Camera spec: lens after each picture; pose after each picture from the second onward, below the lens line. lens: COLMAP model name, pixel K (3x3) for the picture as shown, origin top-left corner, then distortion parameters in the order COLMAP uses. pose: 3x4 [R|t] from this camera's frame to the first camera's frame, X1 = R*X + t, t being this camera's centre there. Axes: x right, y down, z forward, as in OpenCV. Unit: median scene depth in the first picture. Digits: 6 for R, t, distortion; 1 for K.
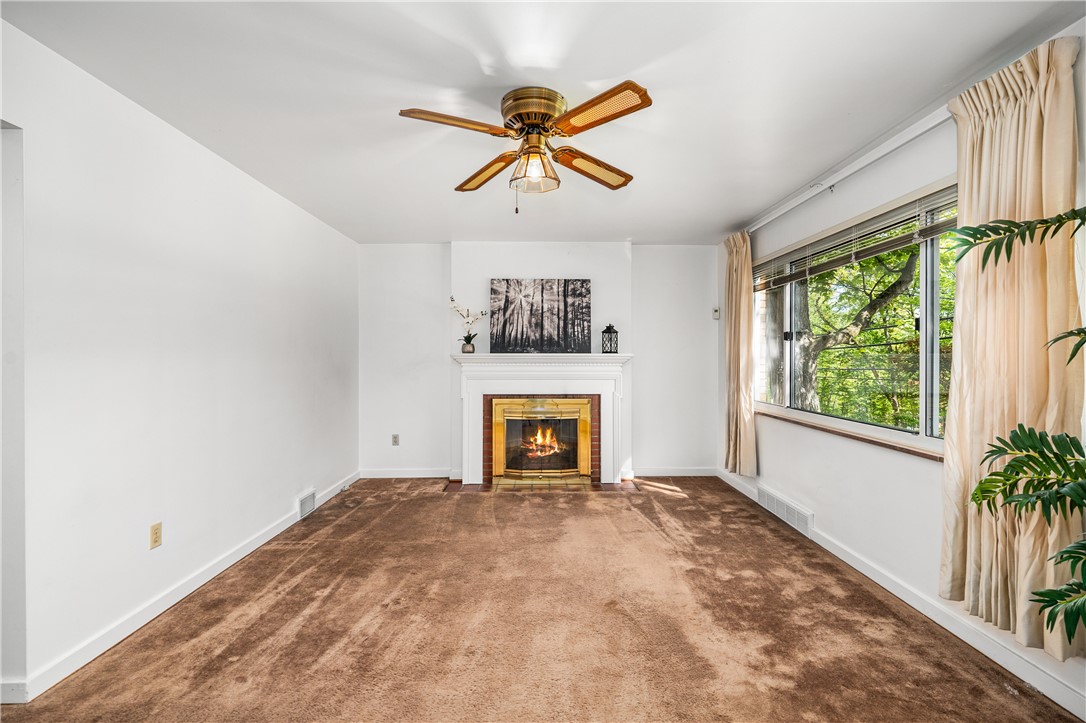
lens RADIAL K [[481.0, 0, 543.1], [0, 481.0, 361.0], [0, 0, 1]] dist [-0.007431, 0.001193]
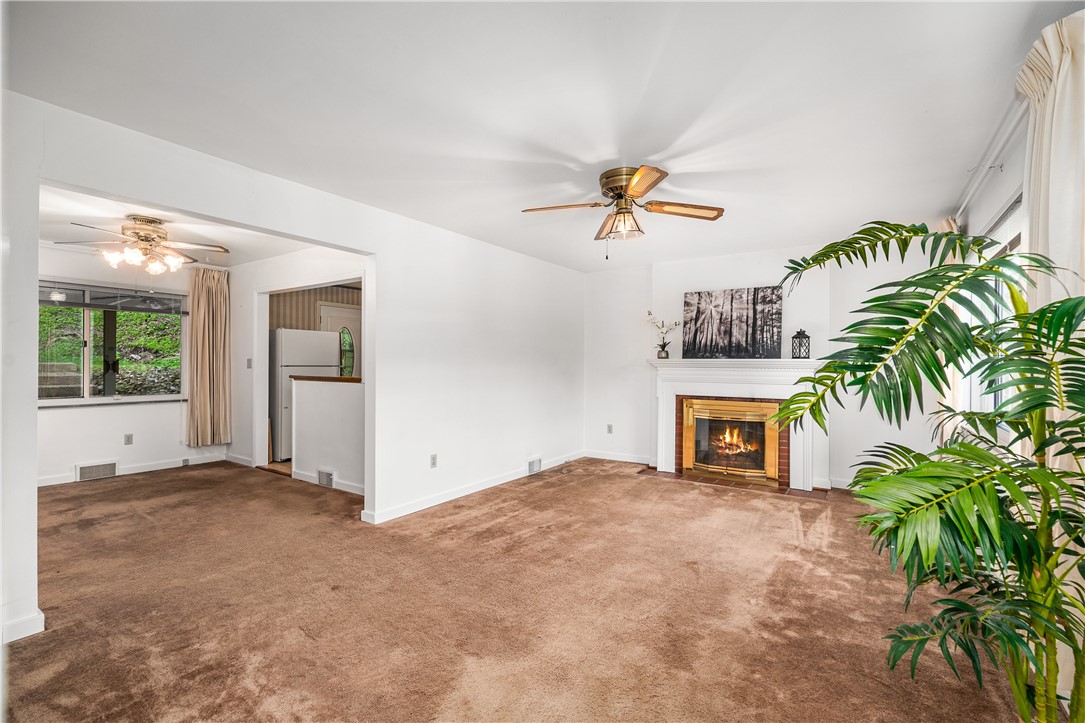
lens RADIAL K [[480.5, 0, 543.6], [0, 480.5, 364.8], [0, 0, 1]] dist [-0.007431, 0.001193]
pose [[0.817386, 0.005365, -0.576065, 0.350075], [-0.006534, 0.999979, 0.000041, 0.000619], [0.576053, 0.003730, 0.817404, -0.146506]]
